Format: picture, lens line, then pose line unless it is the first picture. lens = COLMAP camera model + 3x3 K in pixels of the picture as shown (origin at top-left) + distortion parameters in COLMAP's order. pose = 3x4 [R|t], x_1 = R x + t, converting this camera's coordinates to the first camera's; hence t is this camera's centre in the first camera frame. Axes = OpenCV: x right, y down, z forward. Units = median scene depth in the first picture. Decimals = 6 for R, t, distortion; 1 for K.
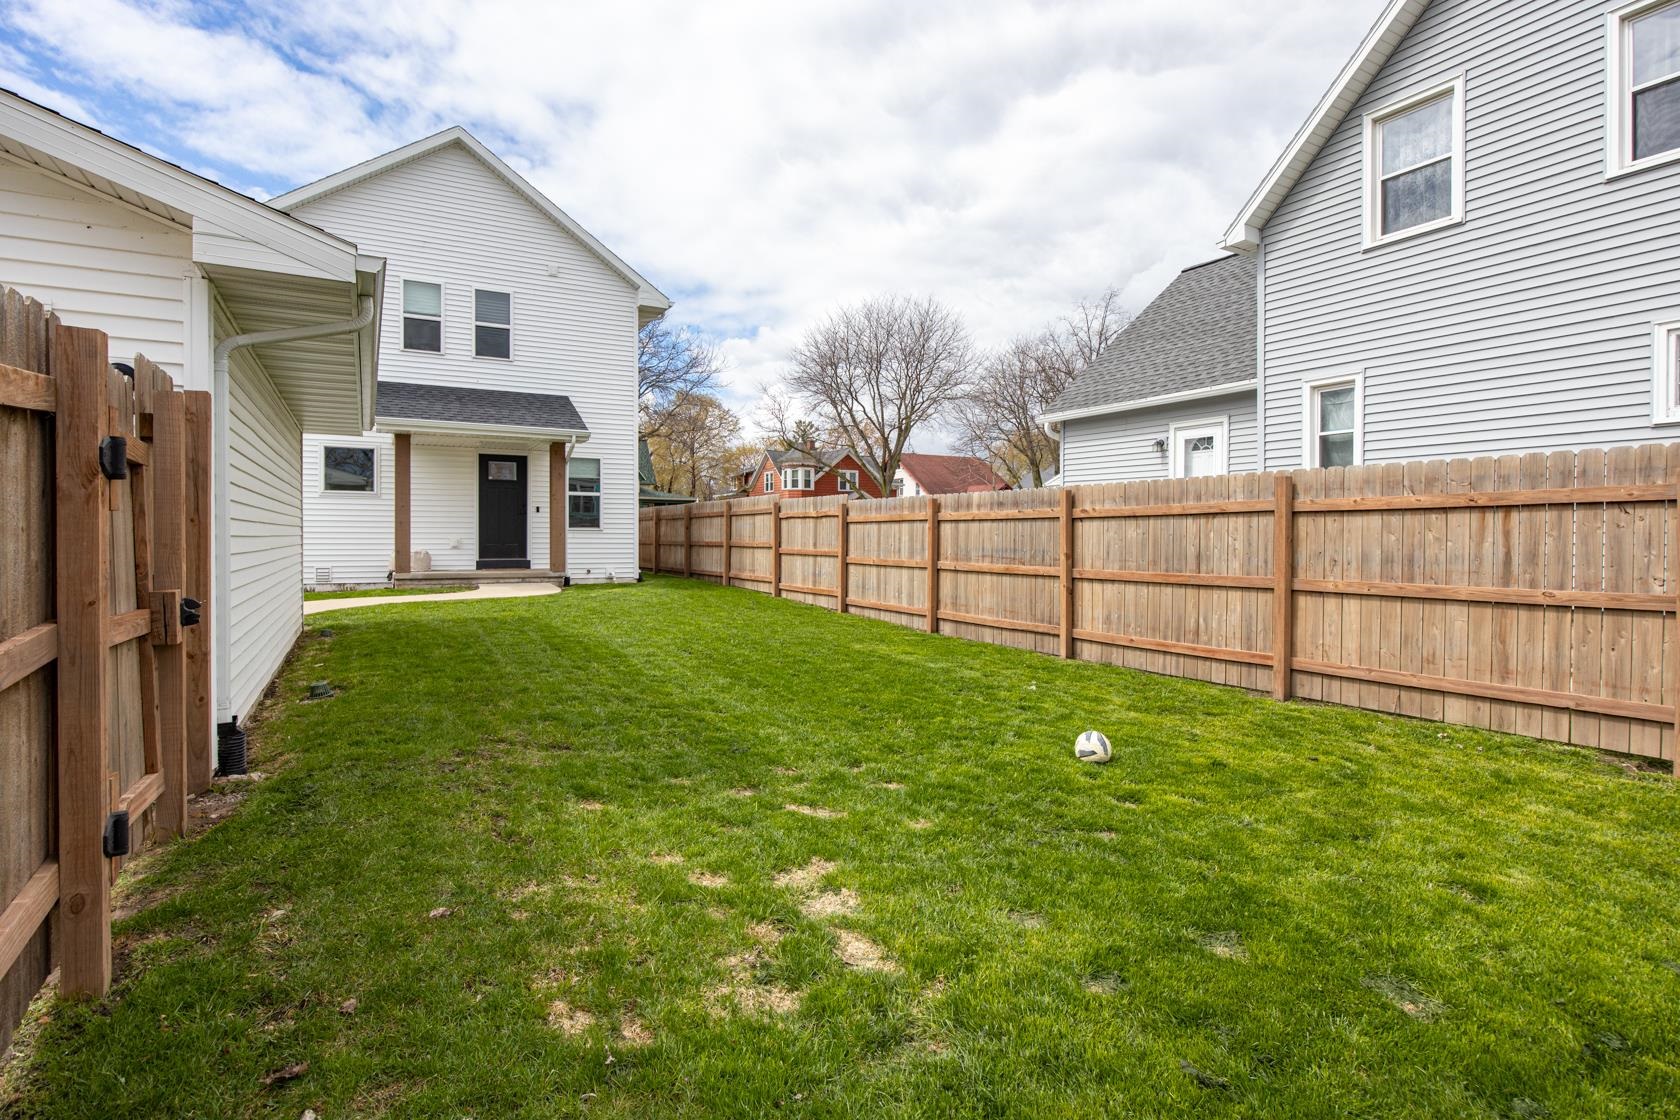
lens RADIAL K [[856.6, 0, 840.0], [0, 856.6, 560.0], [0, 0, 1]] dist [0.000246, -0.007217]
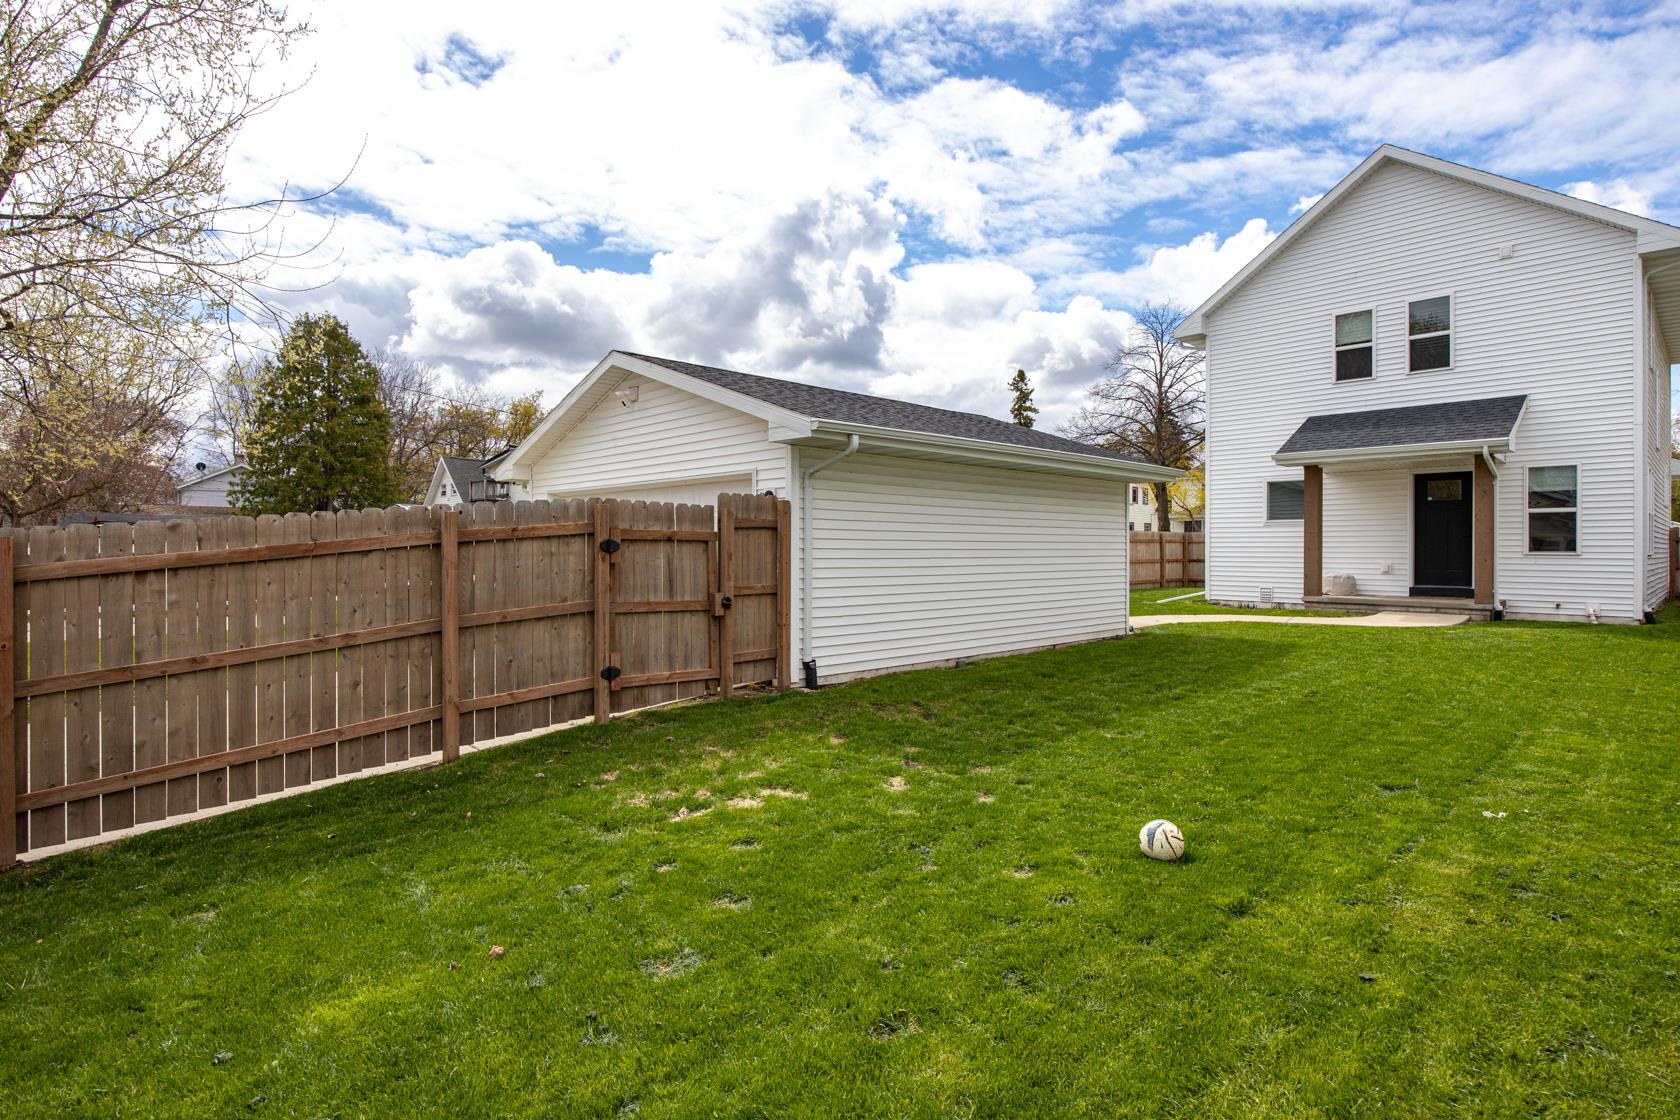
lens RADIAL K [[834.4, 0, 840.0], [0, 834.4, 560.0], [0, 0, 1]] dist [-0.019790, -0.000834]
pose [[0.237908, 0.008989, -0.971246, 0.325749], [-0.026424, 0.999647, 0.002779, -0.015192], [0.970928, 0.025003, 0.238061, 0.166552]]
